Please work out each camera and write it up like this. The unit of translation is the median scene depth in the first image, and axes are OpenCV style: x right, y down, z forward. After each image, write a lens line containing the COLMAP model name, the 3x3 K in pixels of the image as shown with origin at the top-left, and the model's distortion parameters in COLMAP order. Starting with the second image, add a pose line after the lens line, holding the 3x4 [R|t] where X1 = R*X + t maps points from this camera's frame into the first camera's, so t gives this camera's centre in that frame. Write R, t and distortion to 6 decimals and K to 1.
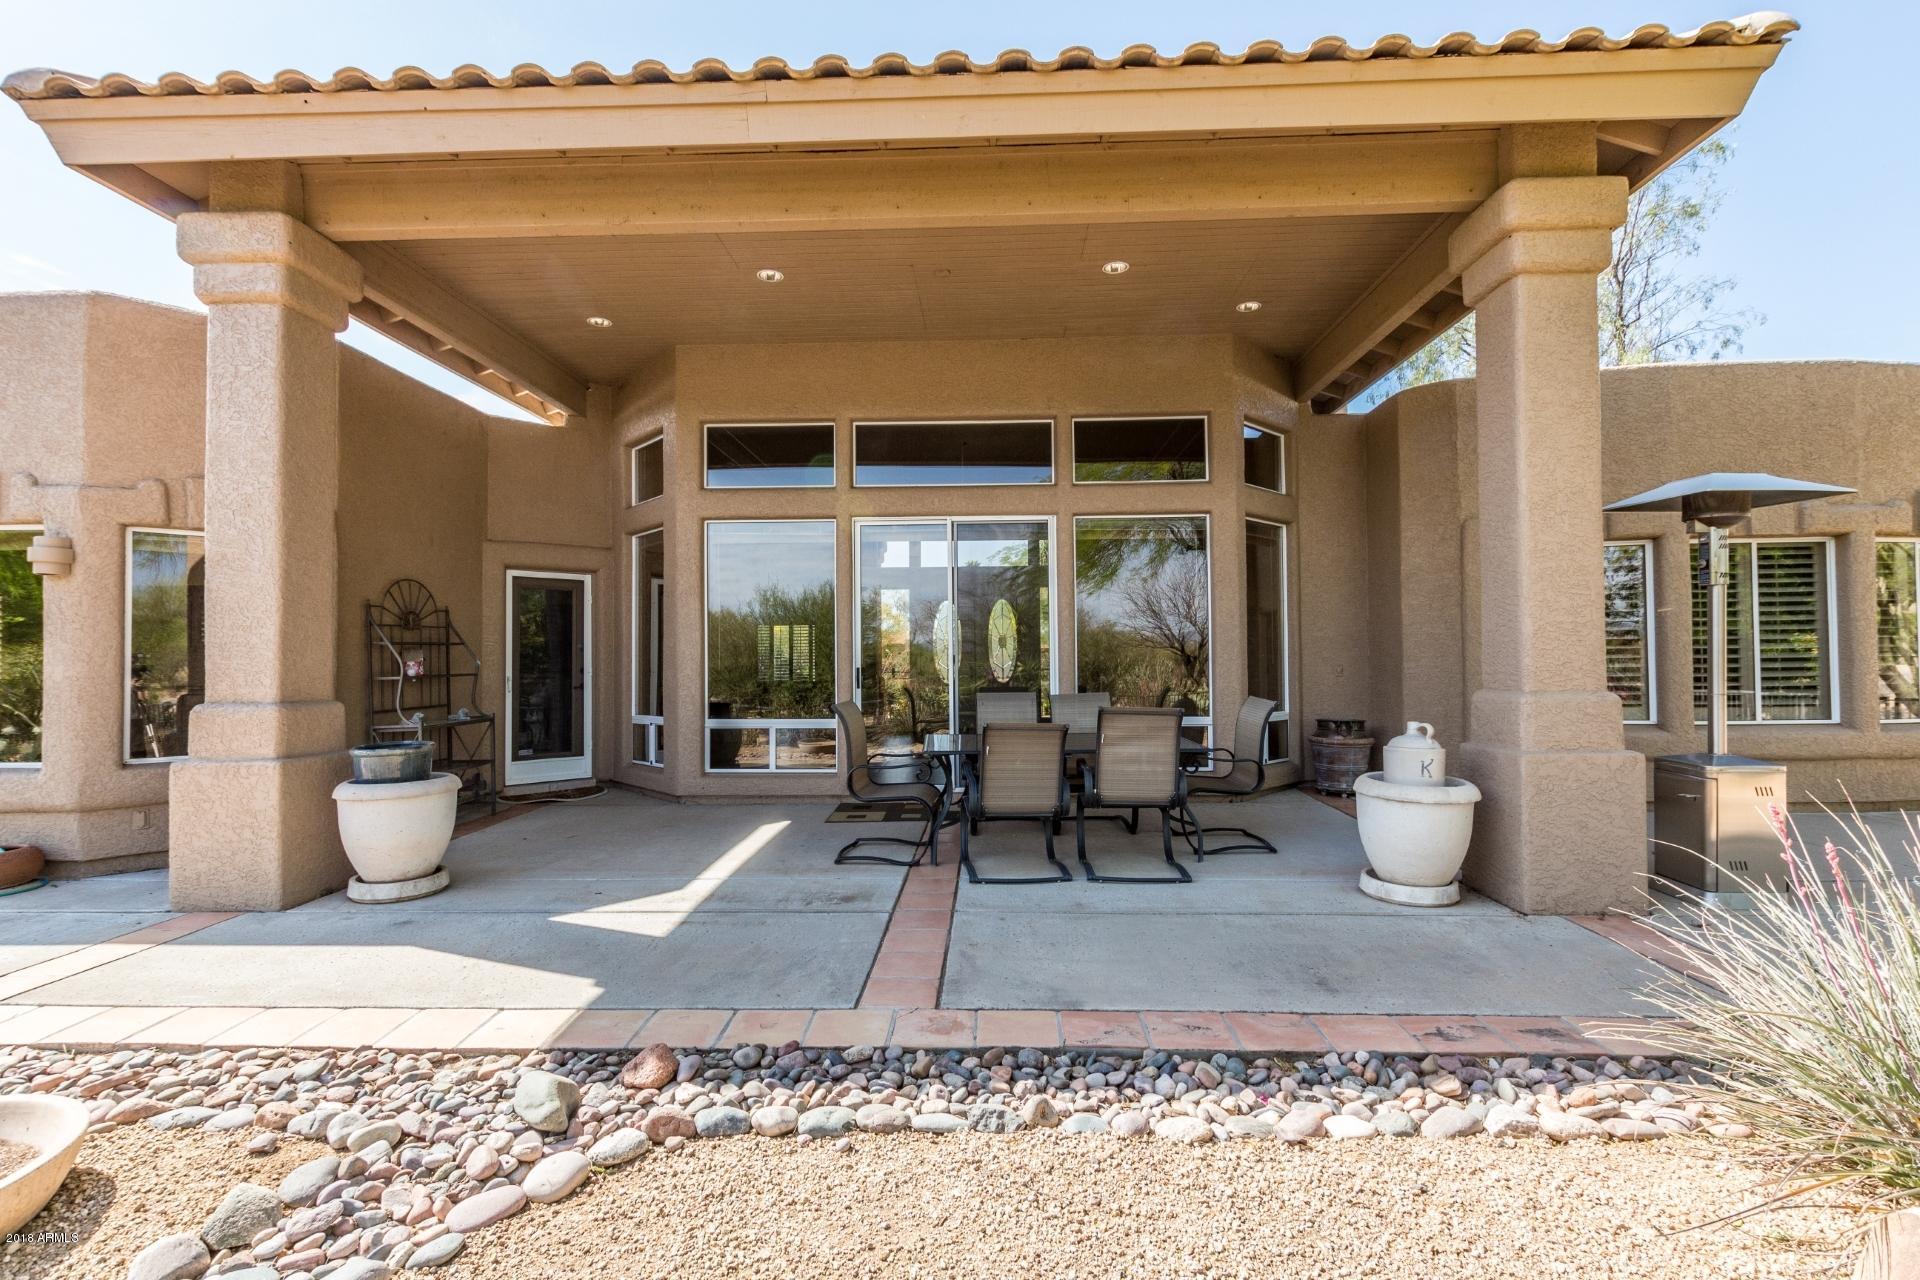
lens RADIAL K [[917.0, 0, 960.0], [0, 917.0, 640.0], [0, 0, 1]] dist [0.016652, -0.000004]
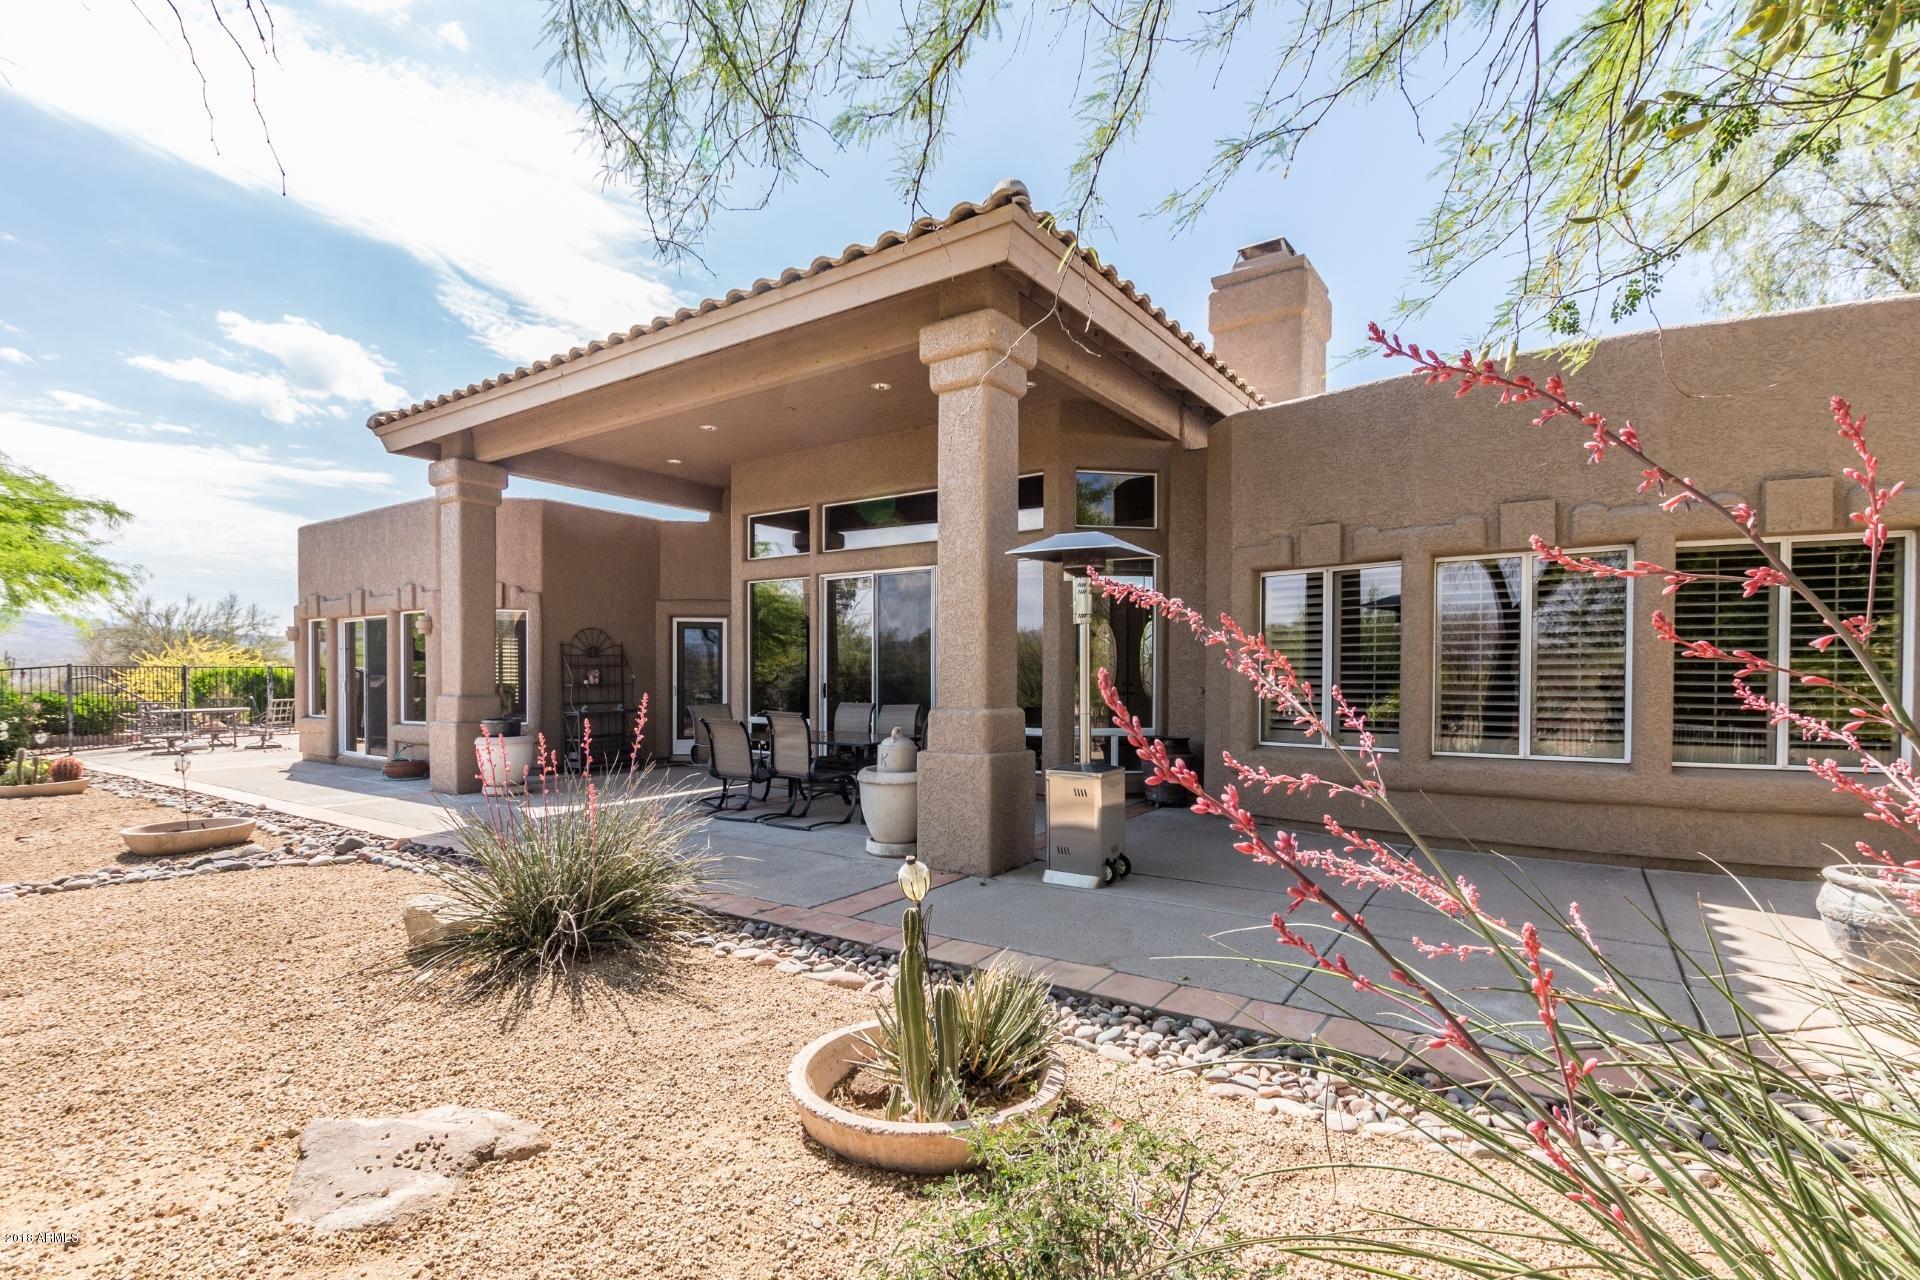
lens RADIAL K [[876.1, 0, 962.0], [0, 876.1, 660.6], [0, 0, 1]] dist [0.049512, 0.000154]
pose [[0.840568, 0.001111, -0.541705, 1.126933], [-0.002060, 0.999997, -0.001146, -0.006109], [0.541702, 0.002080, 0.840568, -0.051892]]
